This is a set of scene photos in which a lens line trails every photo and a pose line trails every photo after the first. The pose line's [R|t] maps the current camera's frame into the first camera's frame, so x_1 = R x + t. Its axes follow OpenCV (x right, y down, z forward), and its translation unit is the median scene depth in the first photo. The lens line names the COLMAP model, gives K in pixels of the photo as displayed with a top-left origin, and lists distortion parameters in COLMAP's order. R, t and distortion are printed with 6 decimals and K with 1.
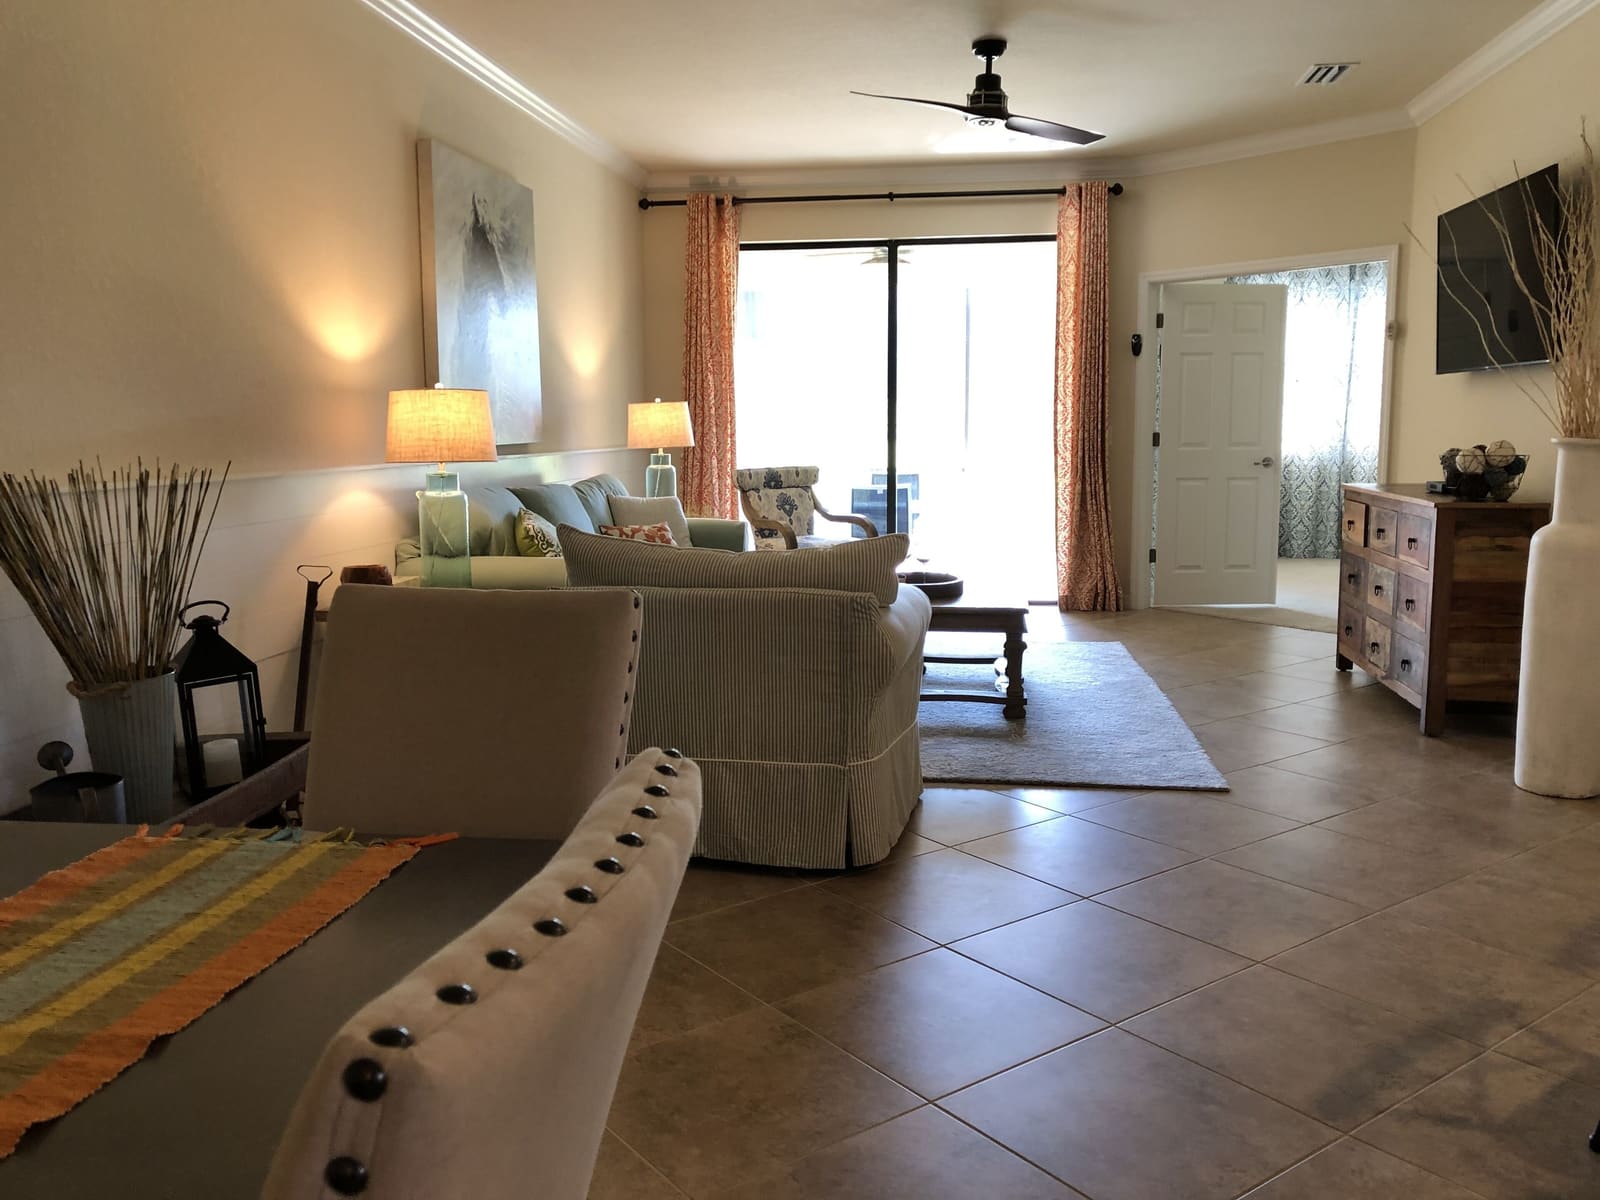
lens RADIAL K [[1297.8, 0, 800.0], [0, 1297.8, 600.0], [0, 0, 1]] dist [0.011447, -0.006521]
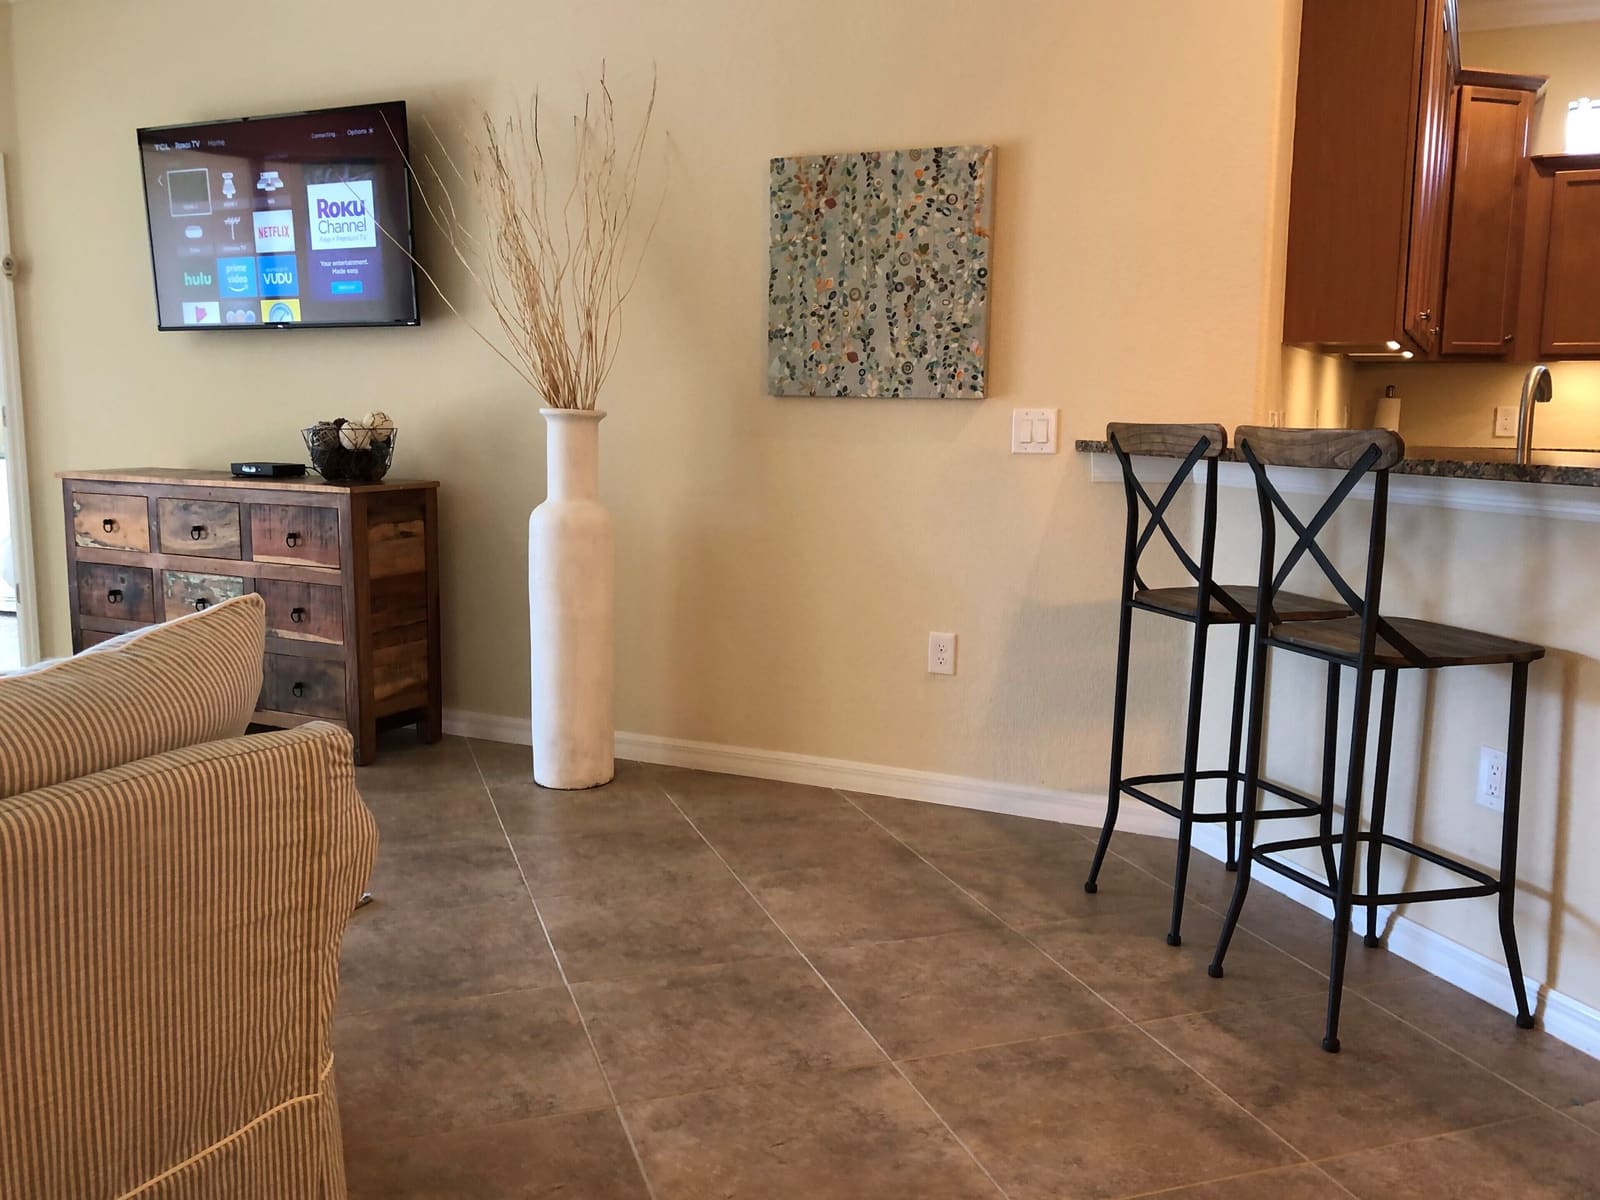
lens RADIAL K [[1327.7, 0, 800.9], [0, 1327.7, 615.0], [0, 0, 1]] dist [0.017778, -0.006823]
pose [[0.297421, -0.134636, 0.945206, -0.238633], [0.116180, 0.987754, 0.104139, -0.048932], [-0.947651, 0.078841, 0.309421, 0.469795]]
